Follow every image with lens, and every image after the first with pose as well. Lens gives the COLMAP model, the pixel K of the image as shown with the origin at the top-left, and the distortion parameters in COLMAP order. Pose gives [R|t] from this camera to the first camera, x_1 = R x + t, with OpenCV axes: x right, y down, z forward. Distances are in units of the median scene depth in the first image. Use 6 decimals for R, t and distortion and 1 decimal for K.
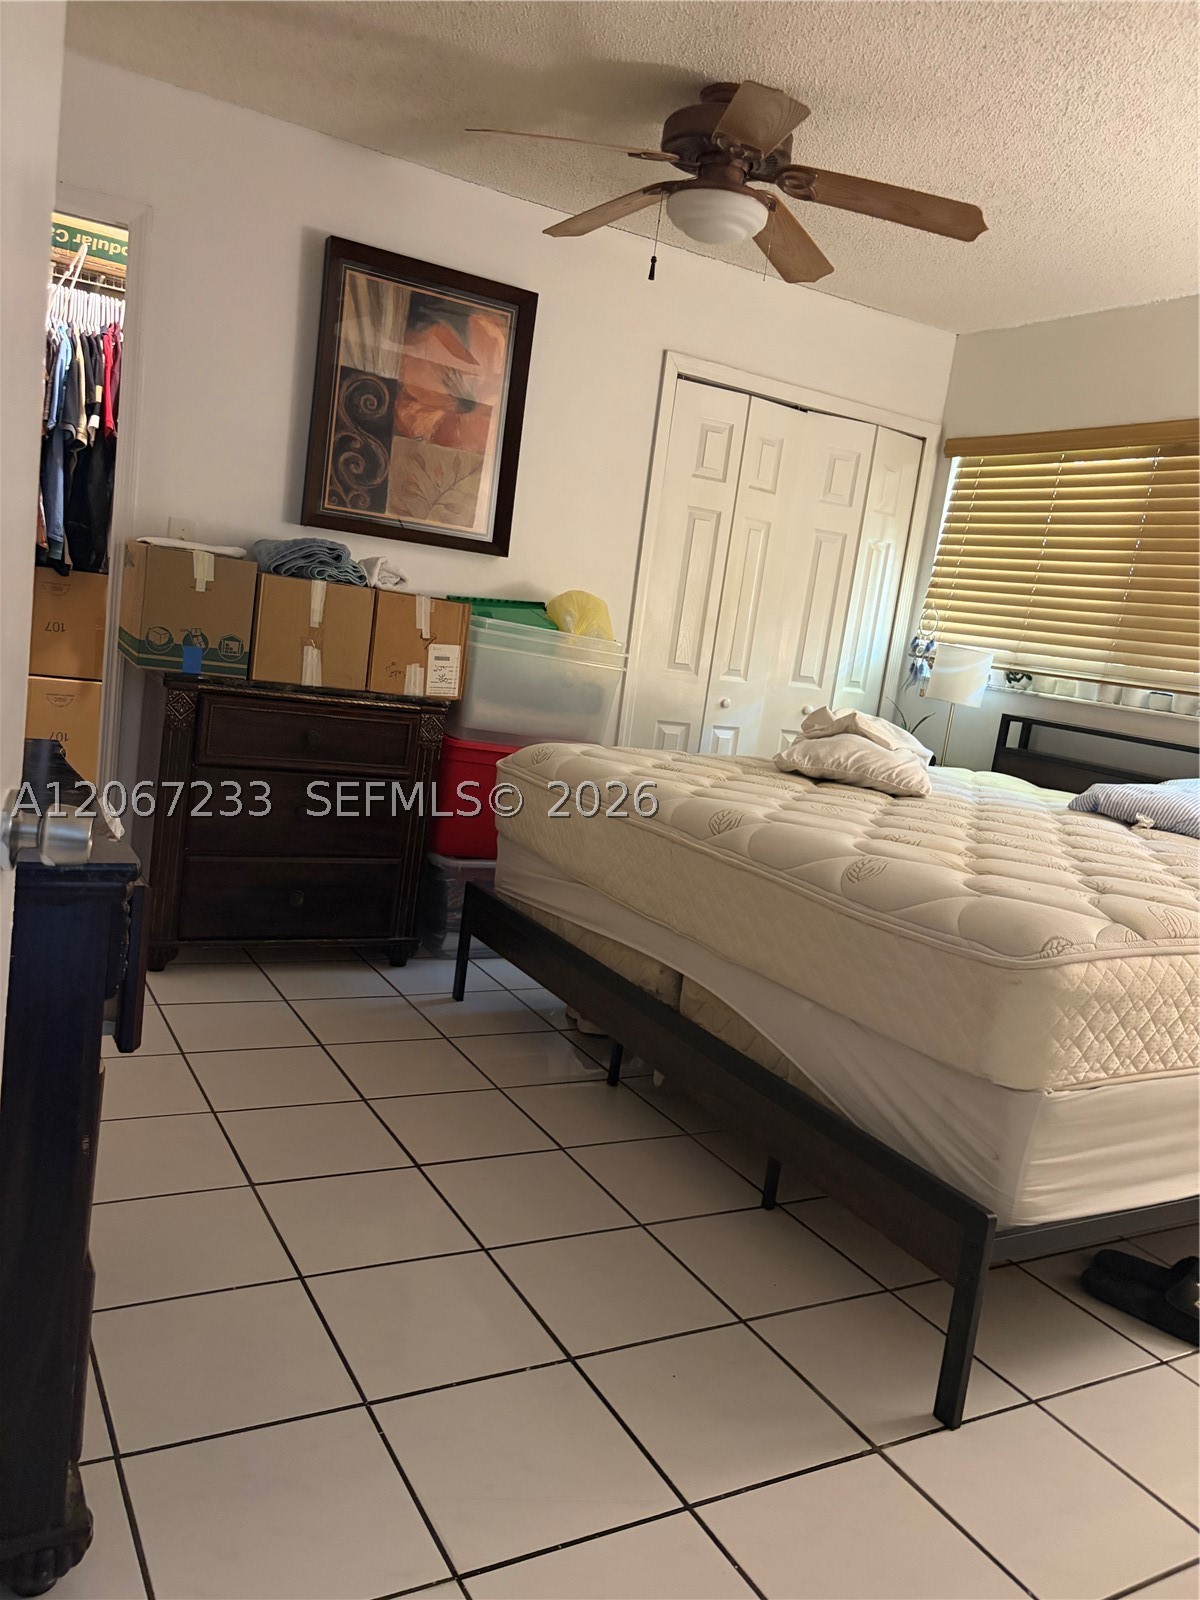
lens RADIAL K [[1204.3, 0, 605.0], [0, 1204.3, 798.7], [0, 0, 1]] dist [0.046310, -0.049447]
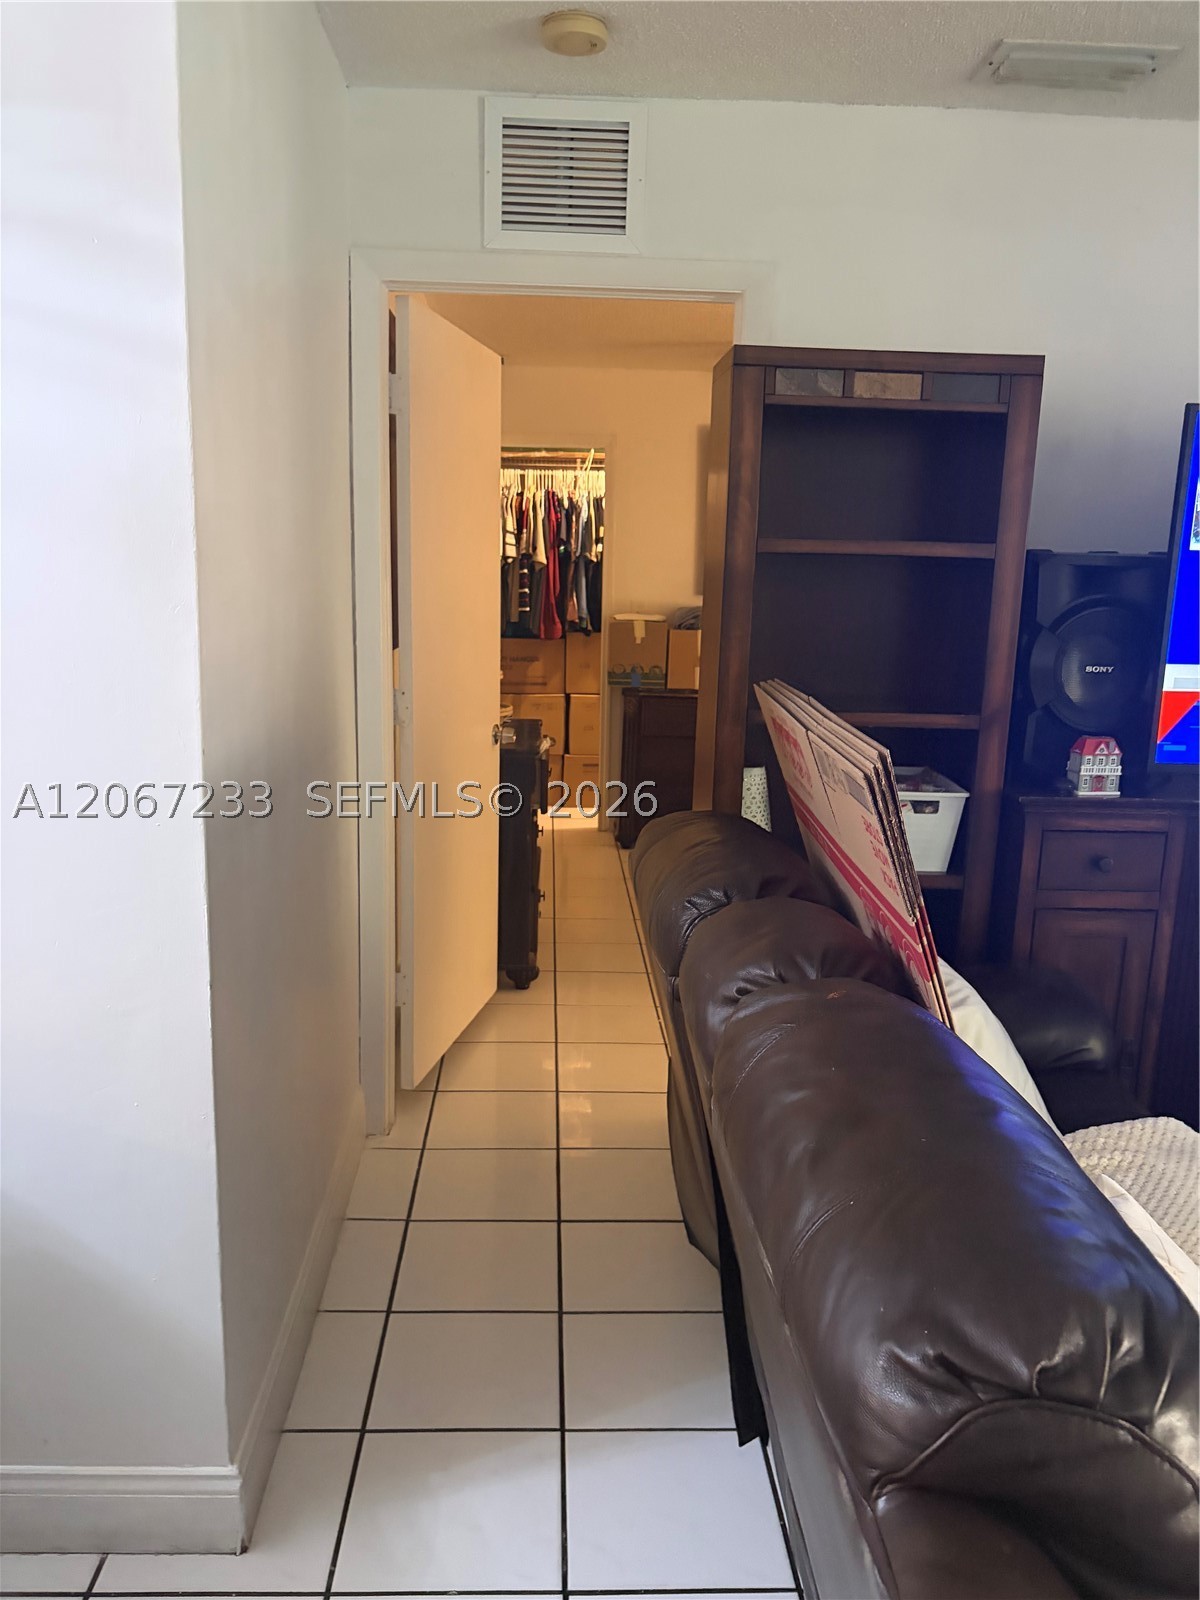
lens RADIAL K [[1204.3, 0, 596.4], [0, 1204.3, 803.1], [0, 0, 1]] dist [0.046310, -0.049447]
pose [[0.880824, -0.025187, -0.472773, 0.400241], [0.027162, 0.999628, -0.002650, 0.065380], [0.472664, -0.010508, 0.881180, -0.557973]]
